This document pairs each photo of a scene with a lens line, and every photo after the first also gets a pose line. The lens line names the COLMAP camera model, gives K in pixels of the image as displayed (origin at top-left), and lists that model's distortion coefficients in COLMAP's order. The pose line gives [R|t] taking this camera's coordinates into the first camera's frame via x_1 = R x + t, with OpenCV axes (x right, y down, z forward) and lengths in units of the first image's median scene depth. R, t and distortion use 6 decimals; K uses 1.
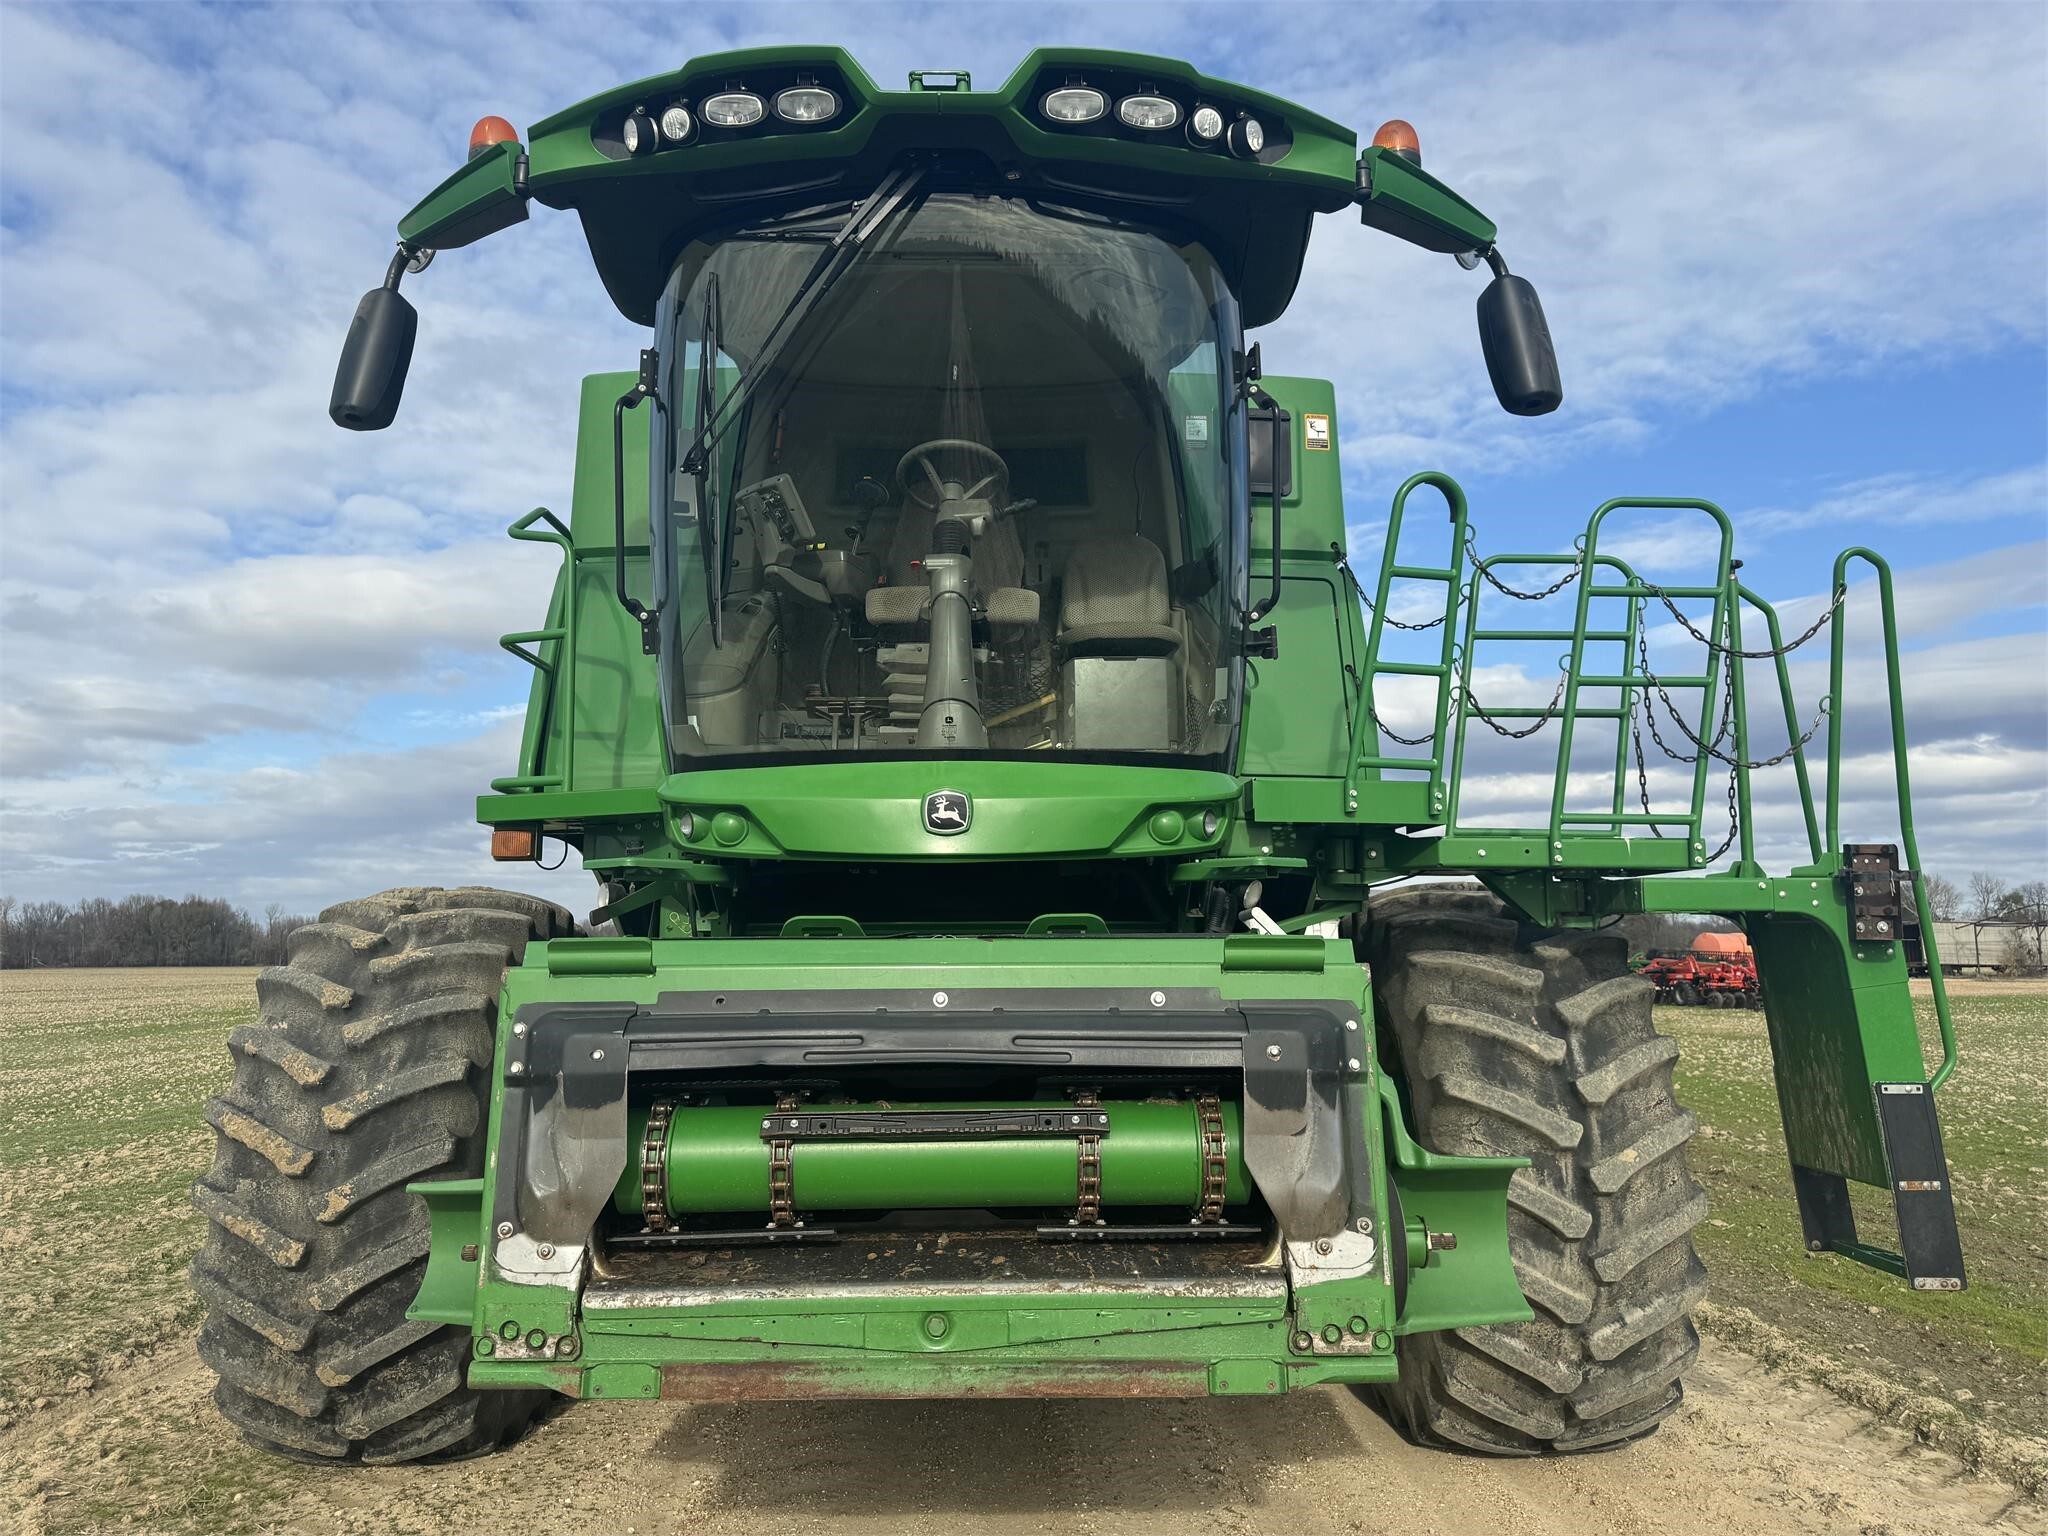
lens RADIAL K [[1430.4, 0, 1016.2], [0, 1430.4, 762.5], [0, 0, 1]] dist [0.100116, -0.156854]
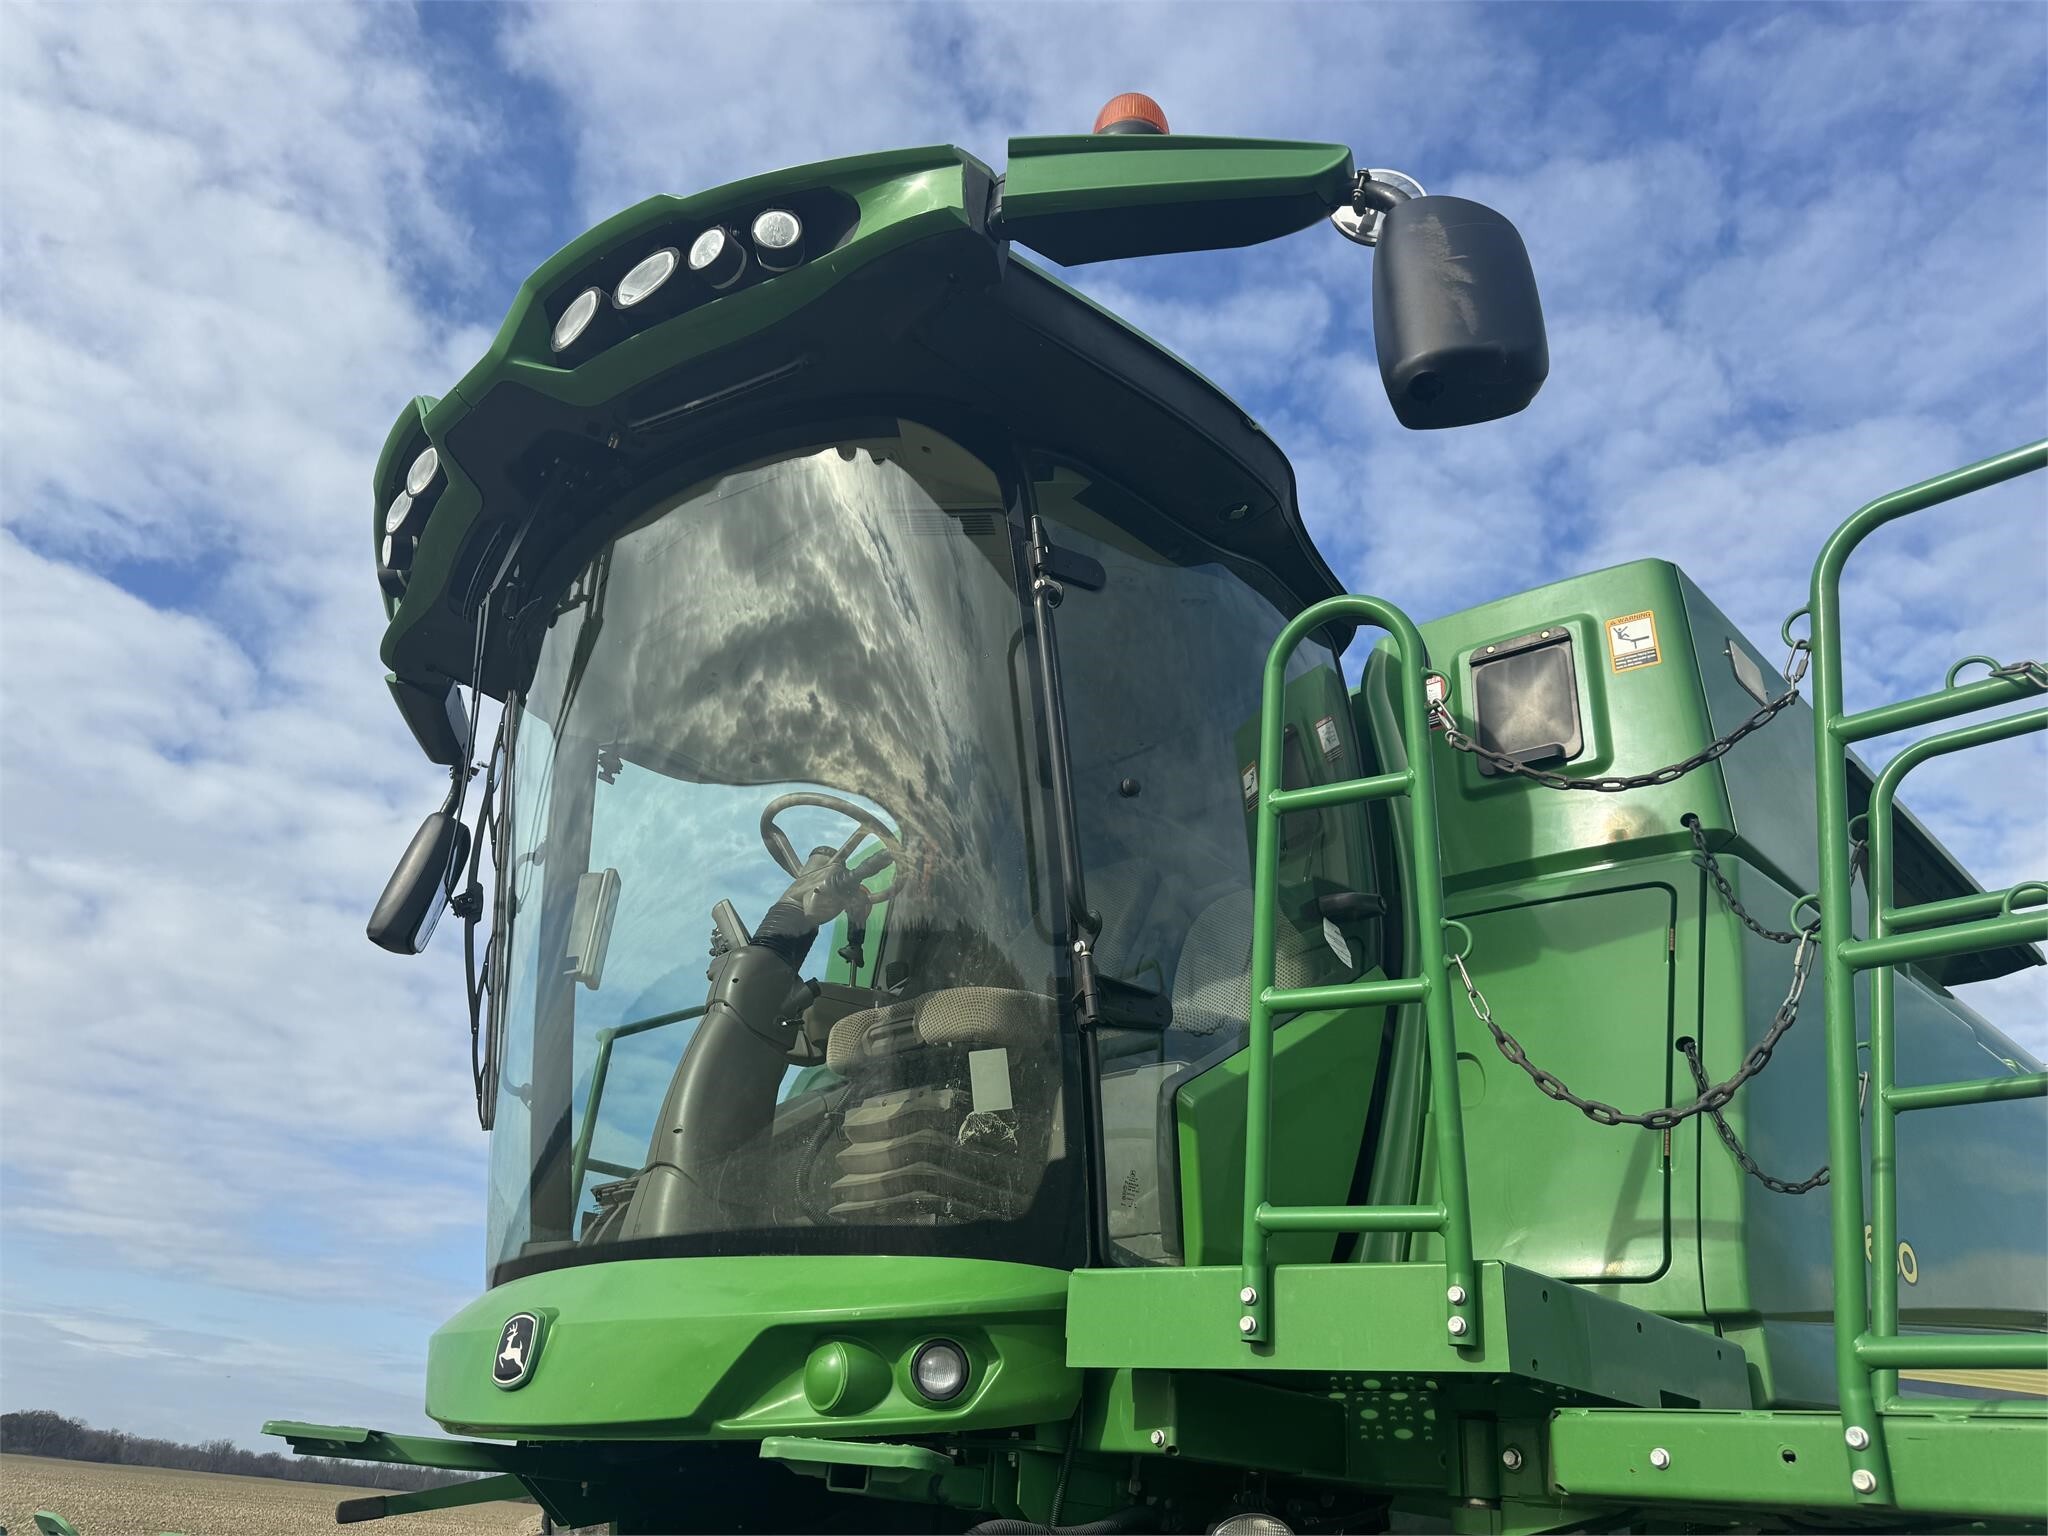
lens RADIAL K [[1458.4, 0, 1008.2], [0, 1458.4, 797.8], [0, 0, 1]] dist [0.003424, -0.002419]
pose [[0.687707, -0.274977, -0.671898, 0.621966], [0.010044, 0.929009, -0.369920, 0.051391], [0.725919, 0.247648, 0.641648, 0.733919]]
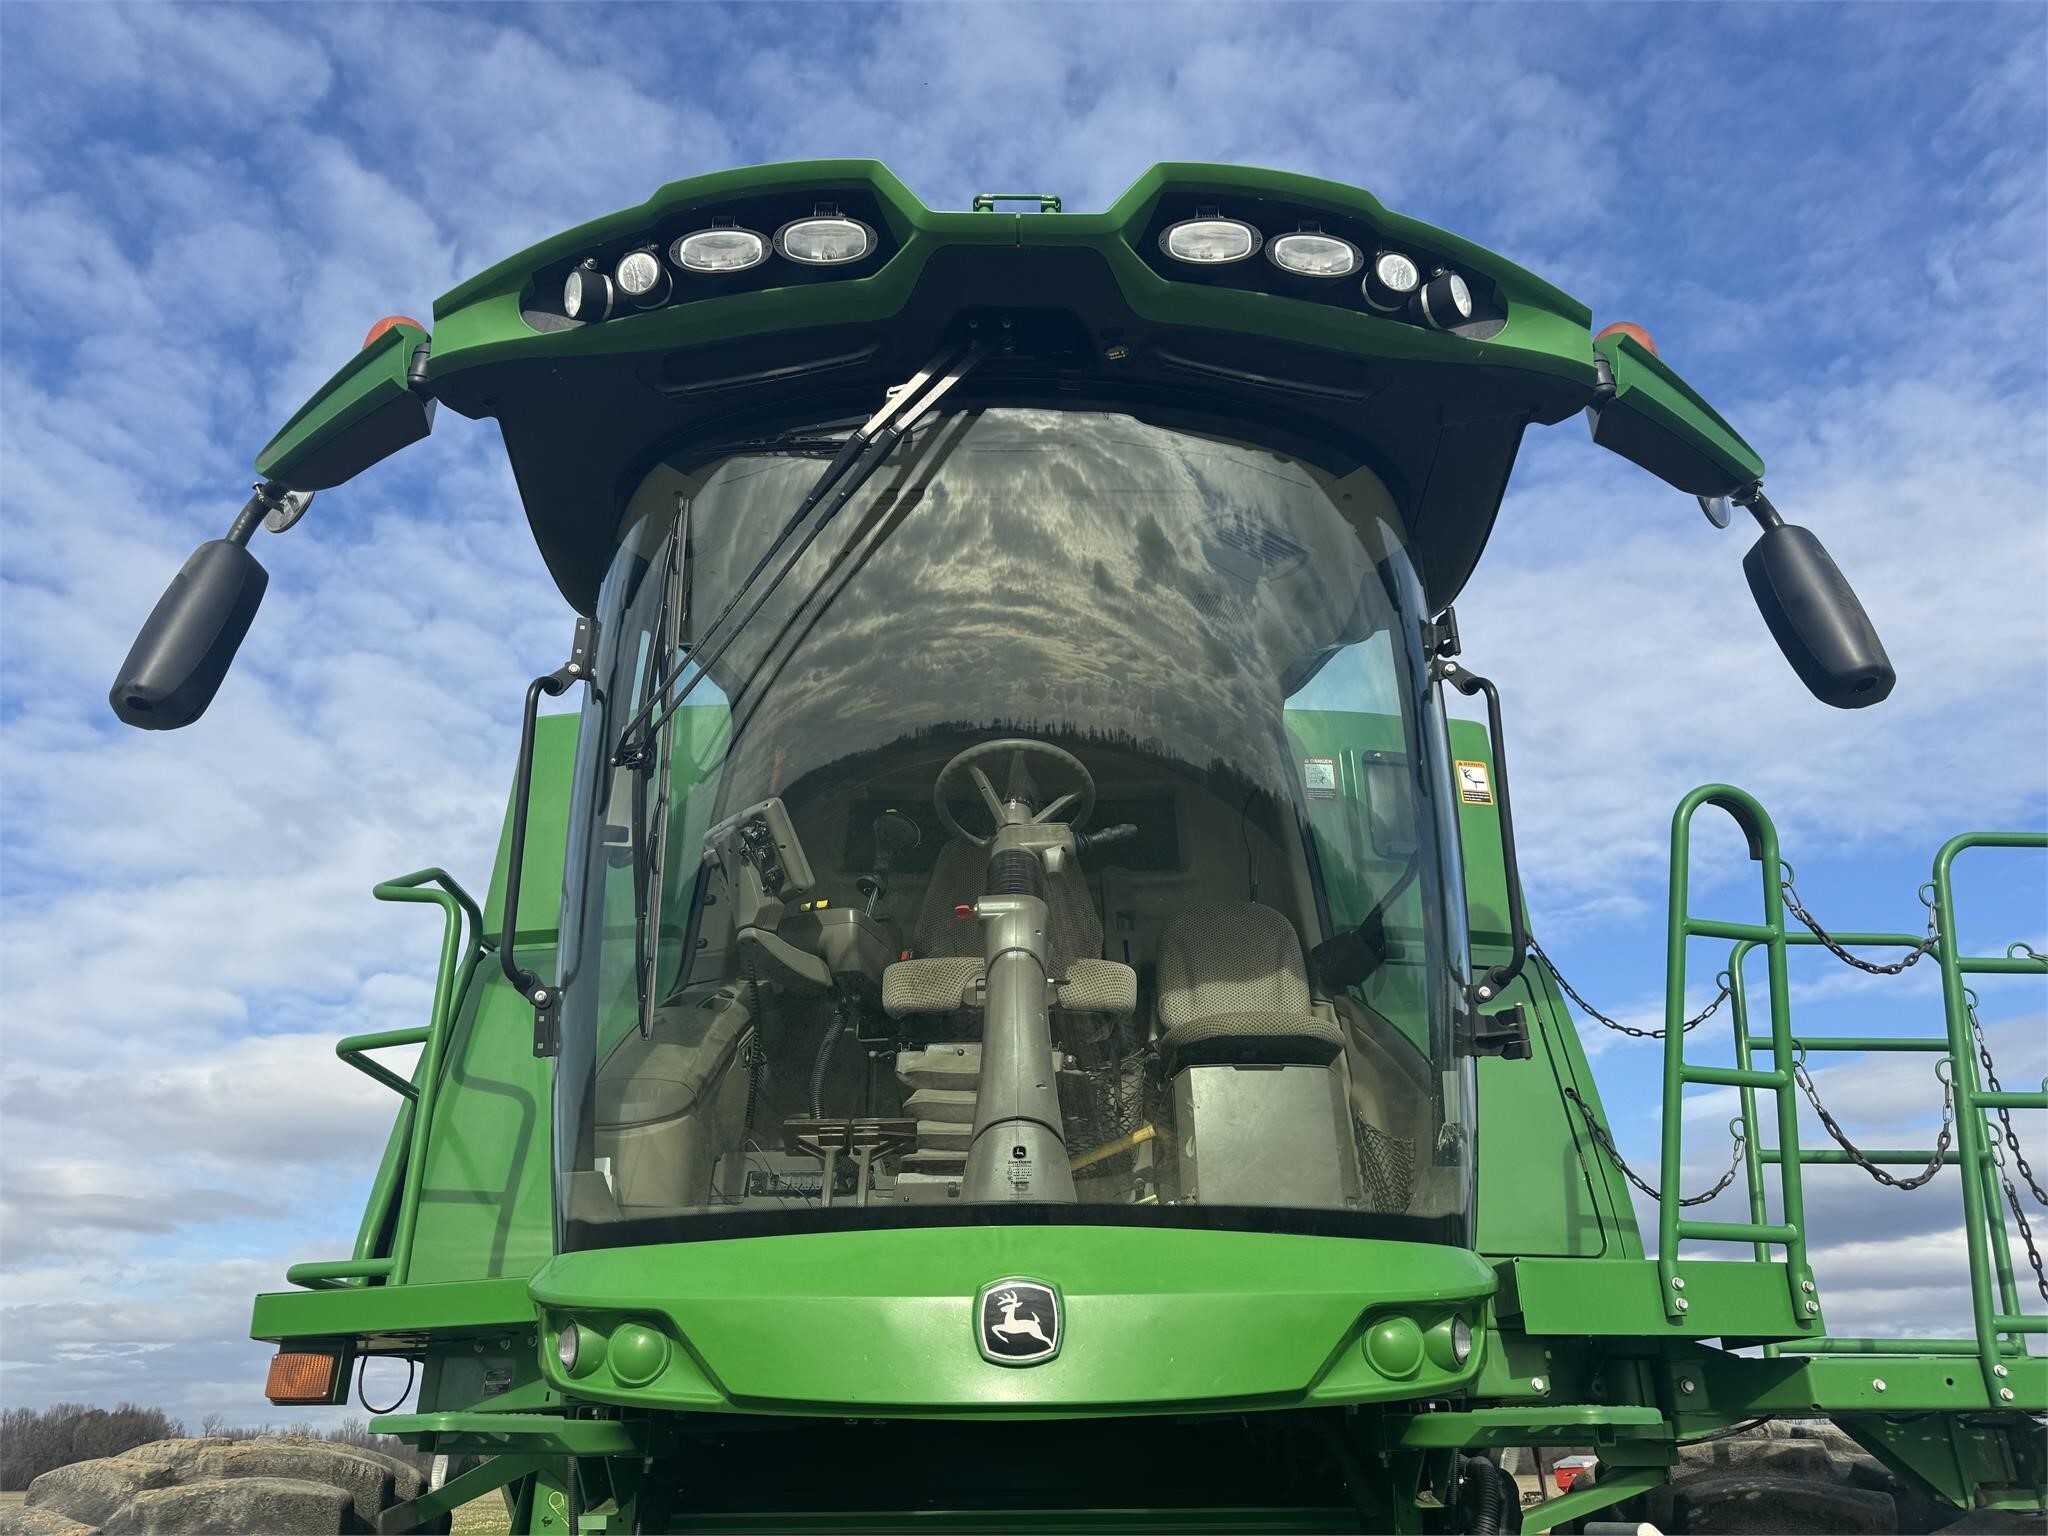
lens RADIAL K [[1446.2, 0, 1039.1], [0, 1446.2, 771.5], [0, 0, 1]] dist [0.035884, -0.035907]
pose [[0.999952, -0.001137, 0.009759, -0.048863], [0.004096, 0.951089, -0.308889, 0.005490], [-0.008931, 0.308914, 0.951048, 0.410171]]
